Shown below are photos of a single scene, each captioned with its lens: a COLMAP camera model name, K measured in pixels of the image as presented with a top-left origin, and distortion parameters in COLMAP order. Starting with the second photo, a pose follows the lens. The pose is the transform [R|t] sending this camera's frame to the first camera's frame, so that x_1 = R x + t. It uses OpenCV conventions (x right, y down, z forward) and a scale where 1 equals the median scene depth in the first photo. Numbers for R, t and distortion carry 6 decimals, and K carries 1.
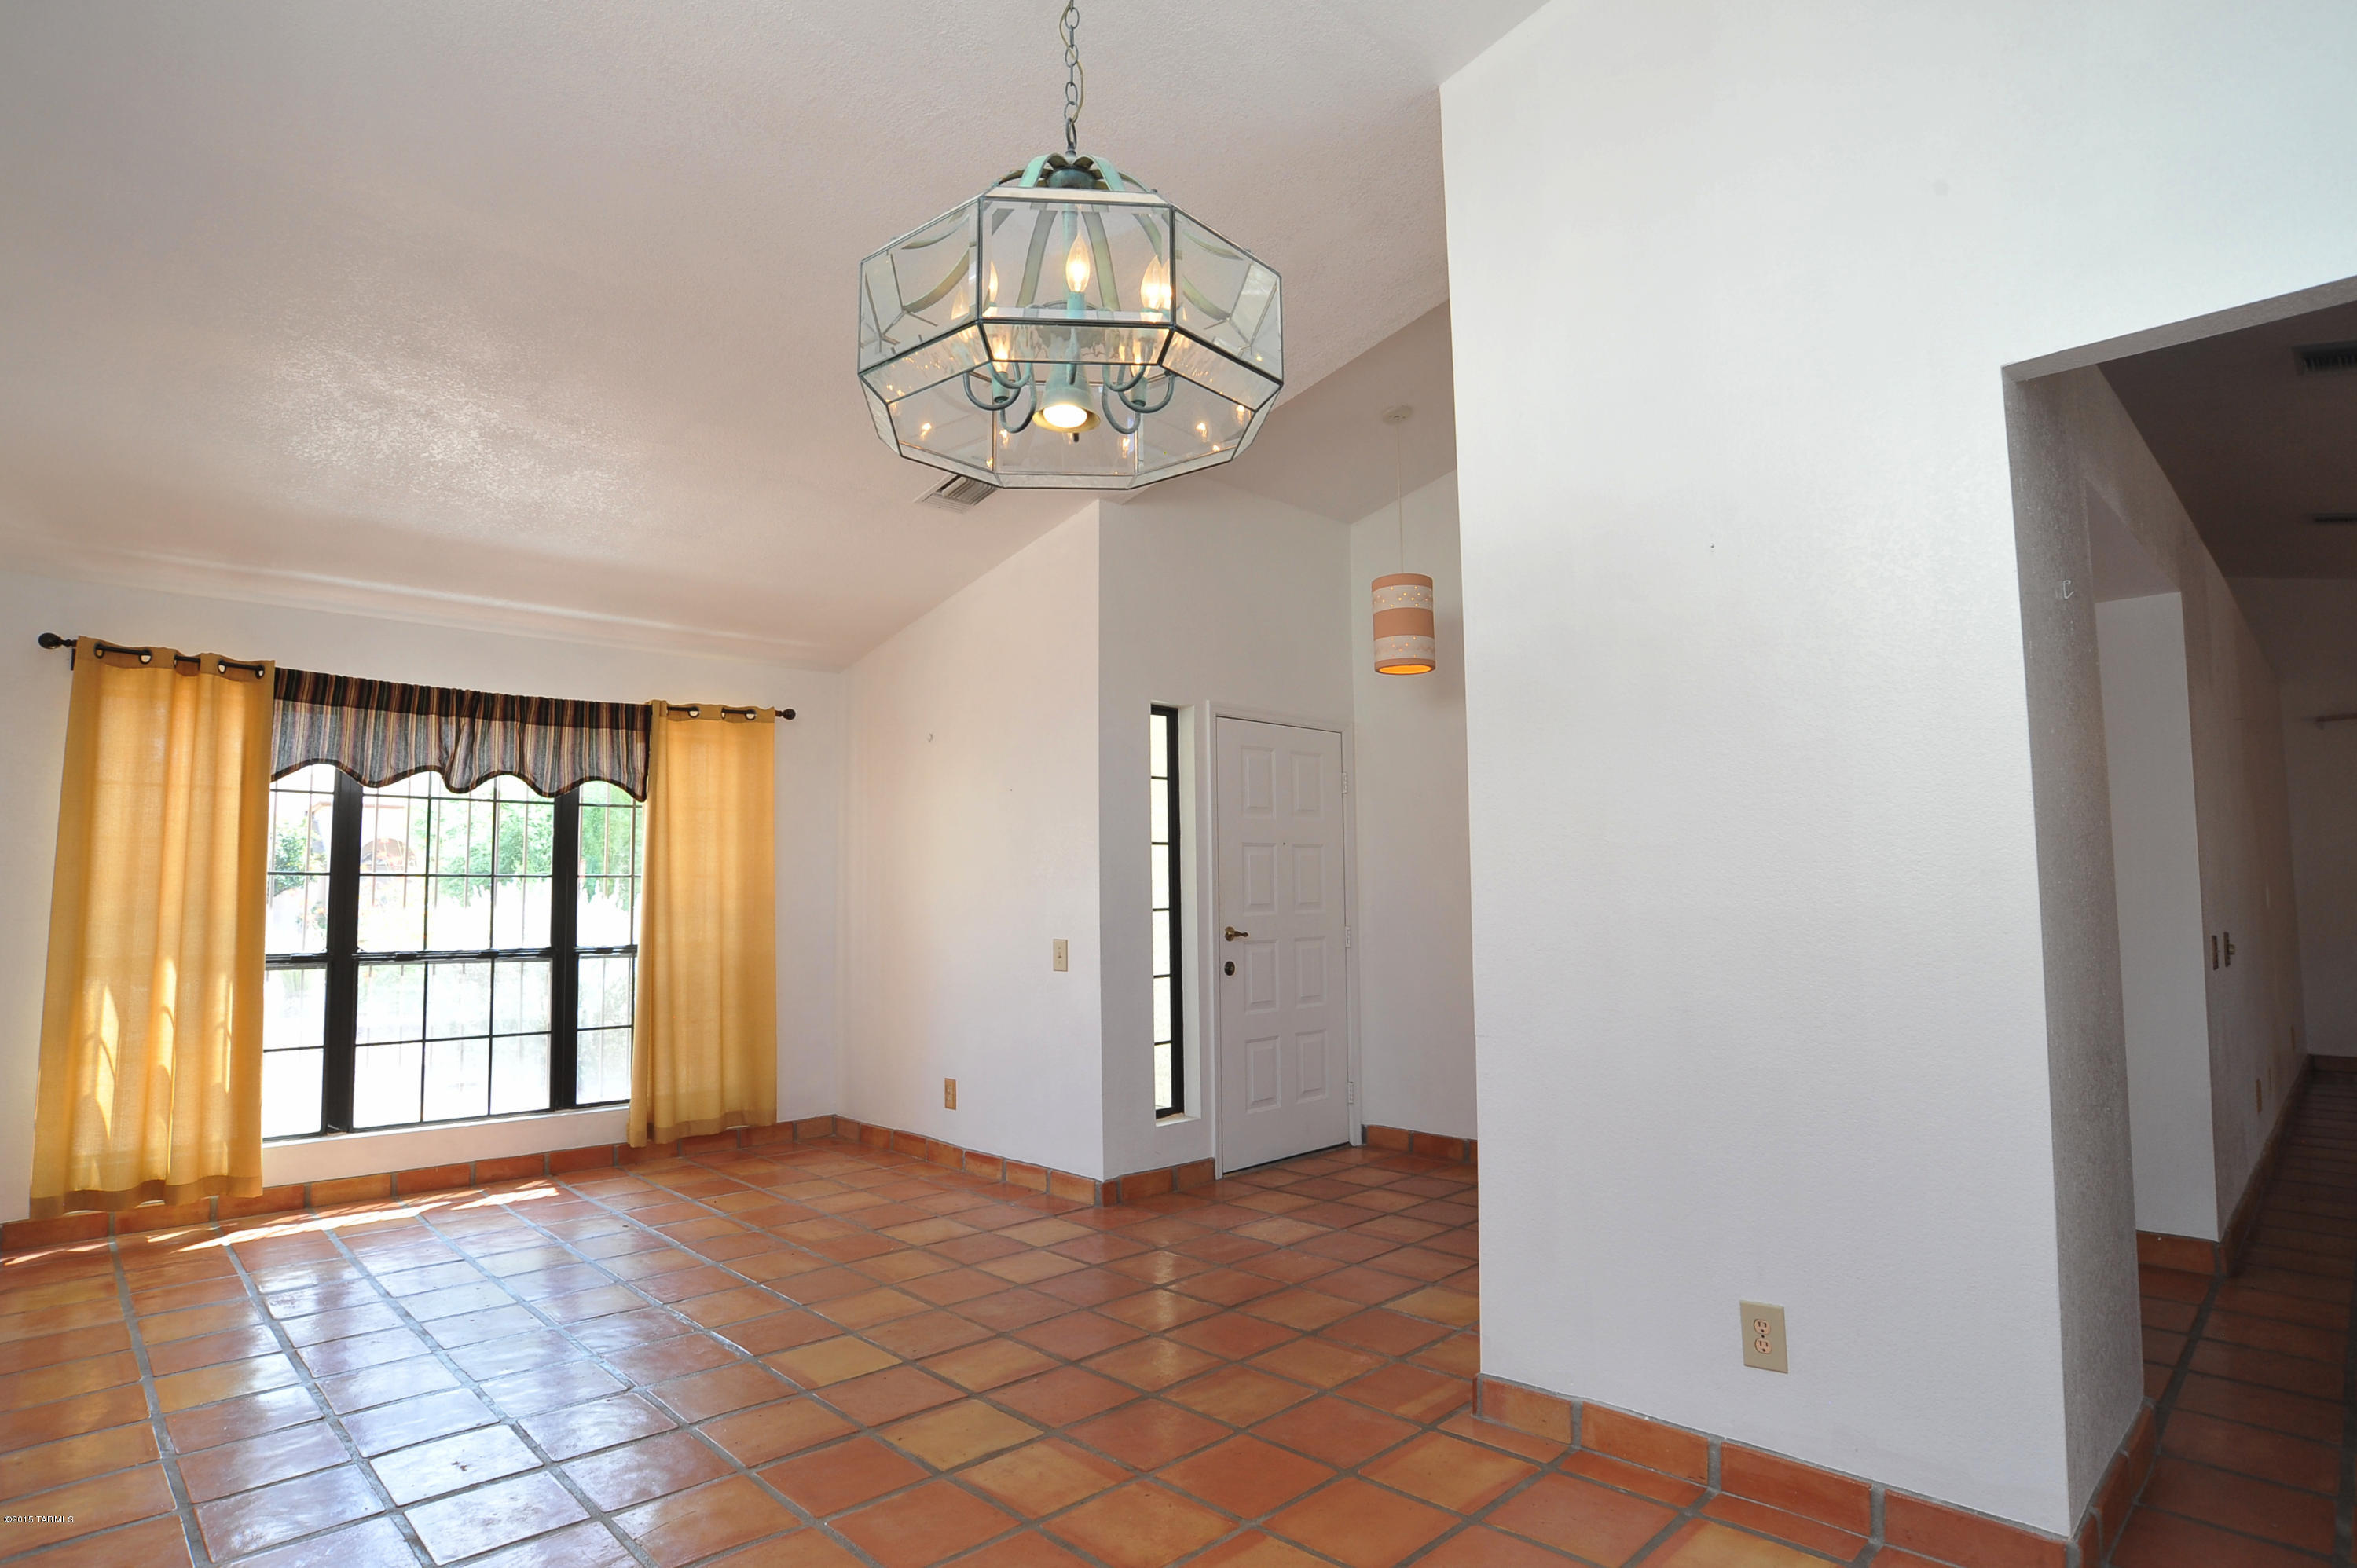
lens RADIAL K [[1190.3, 0, 1176.7], [0, 1190.3, 793.9], [0, 0, 1]] dist [-0.105129, 0.049262]
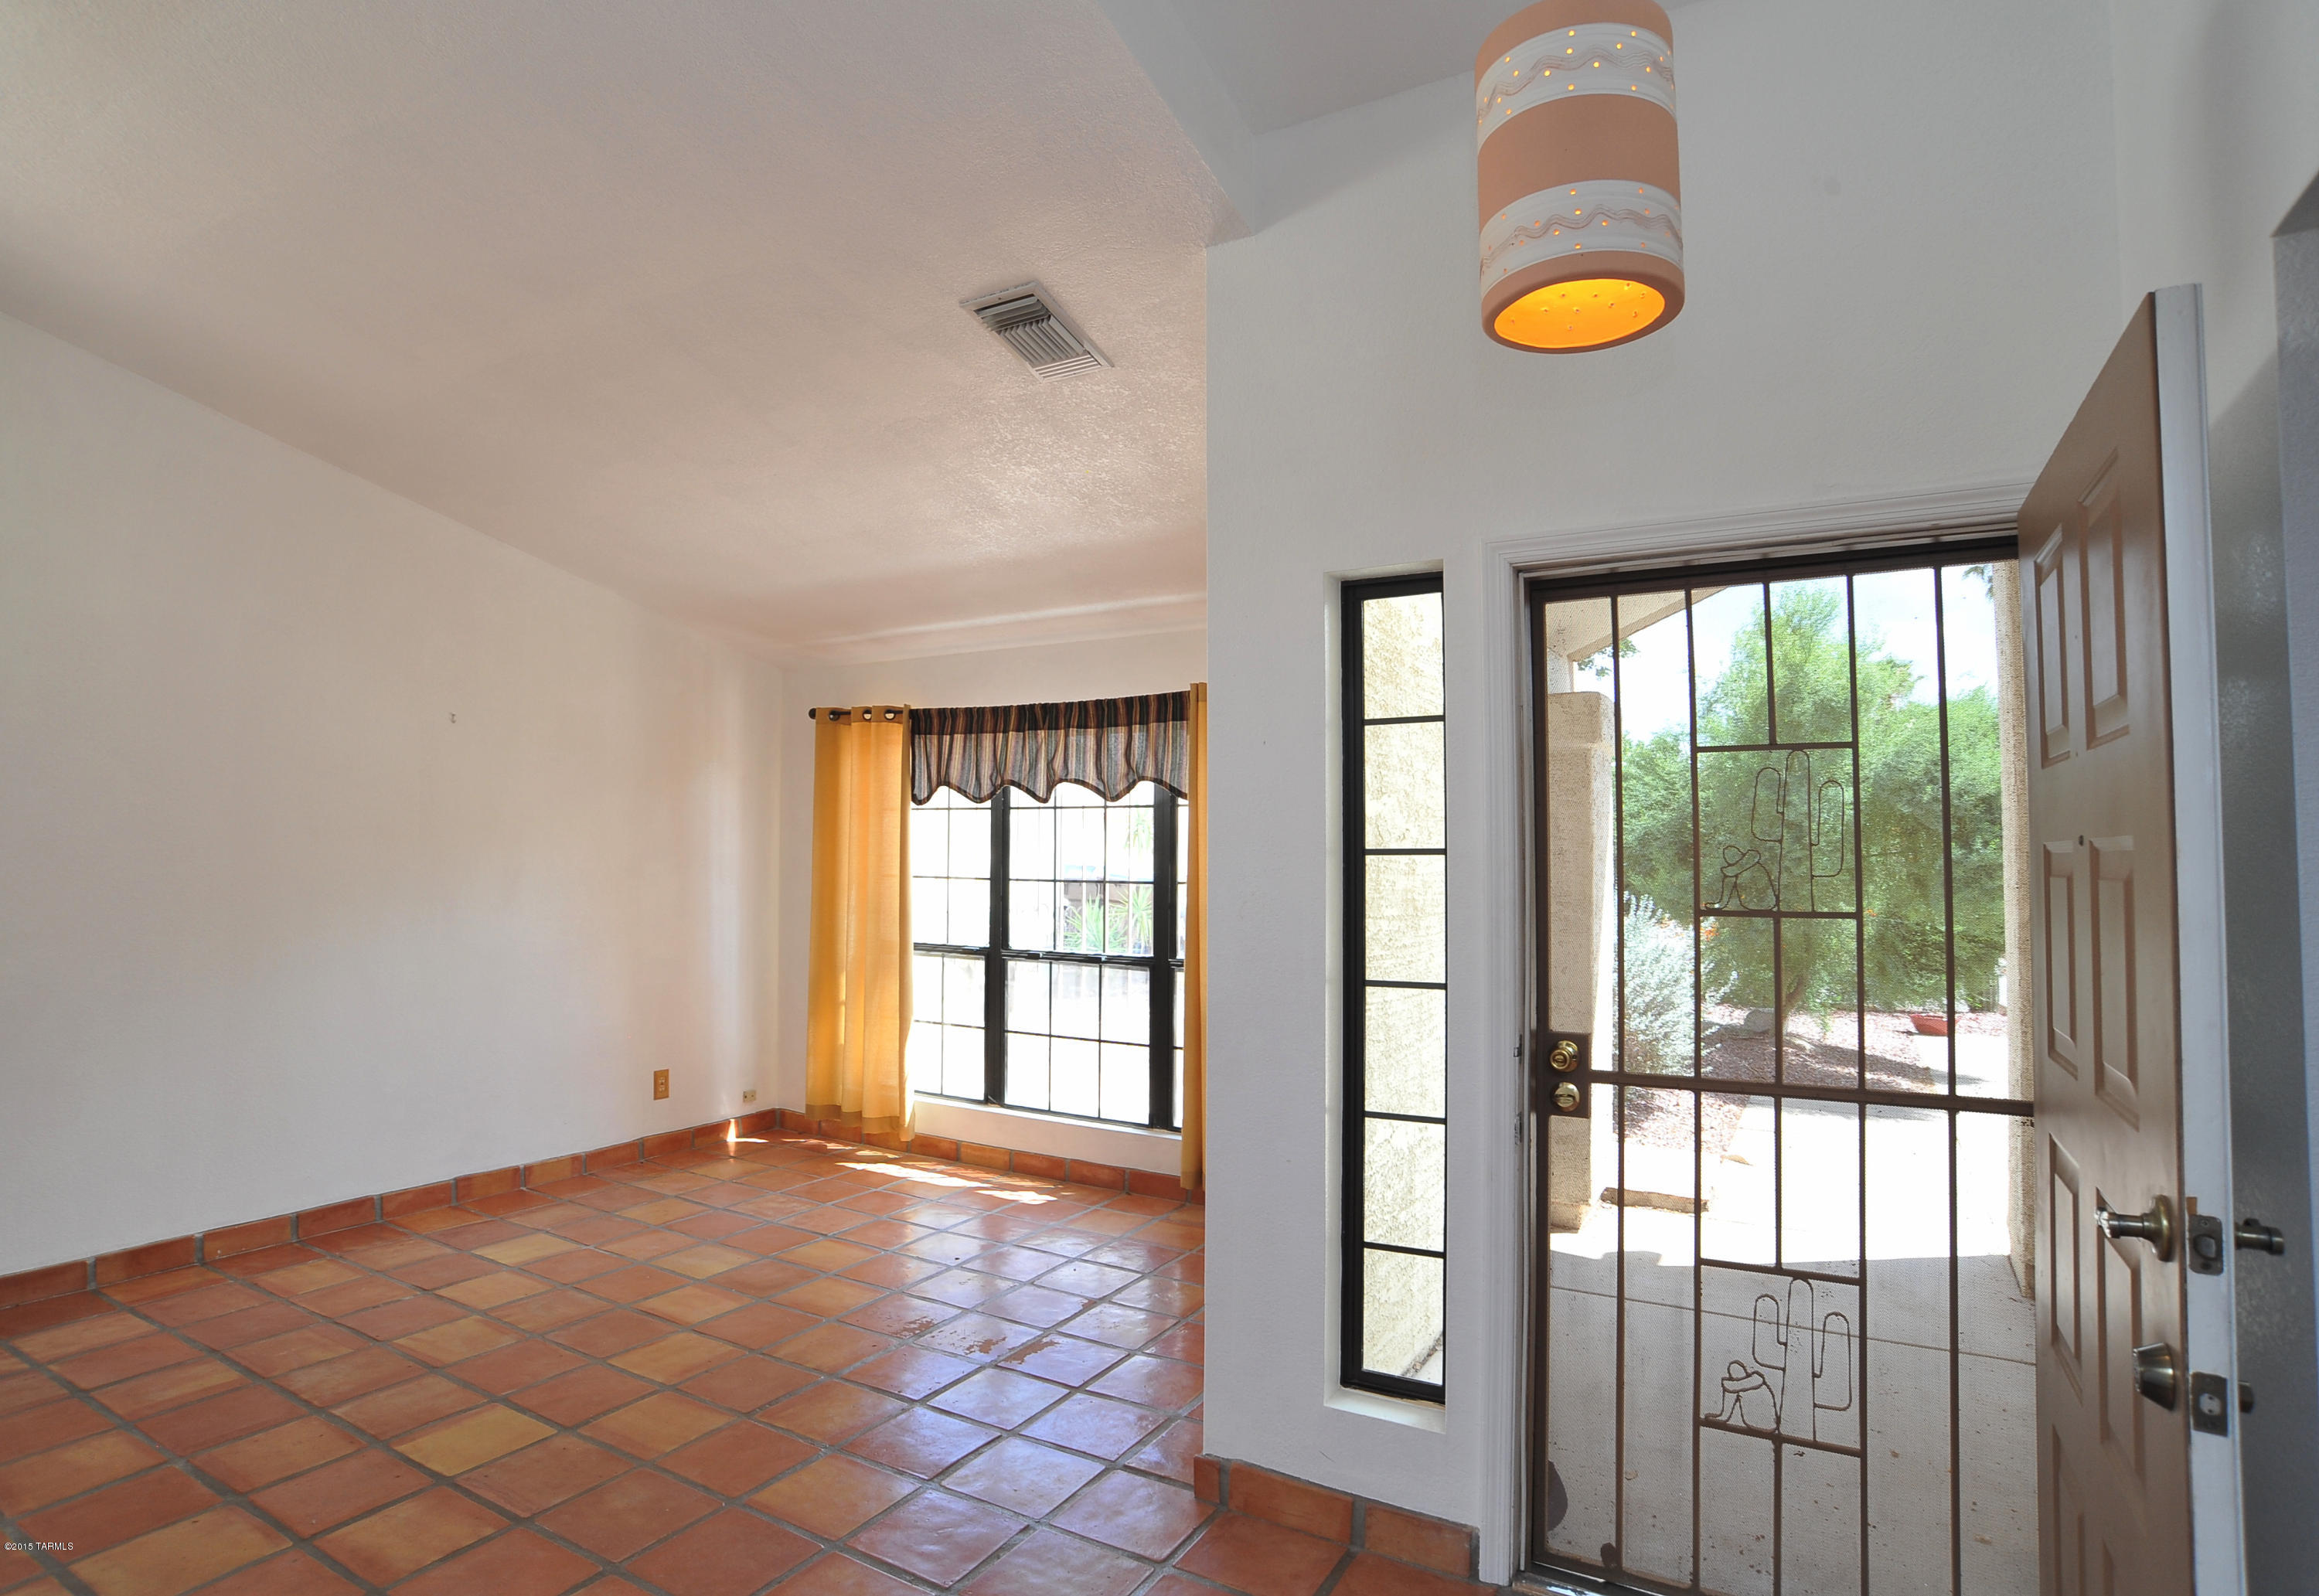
lens RADIAL K [[1206.7, 0, 1159.5], [0, 1206.7, 798.0], [0, 0, 1]] dist [-0.015402, 0.000095]
pose [[0.267255, -0.052321, -0.962204, 0.488068], [0.055307, 0.997712, -0.038890, 0.046313], [0.962037, -0.042823, 0.269537, 0.840546]]
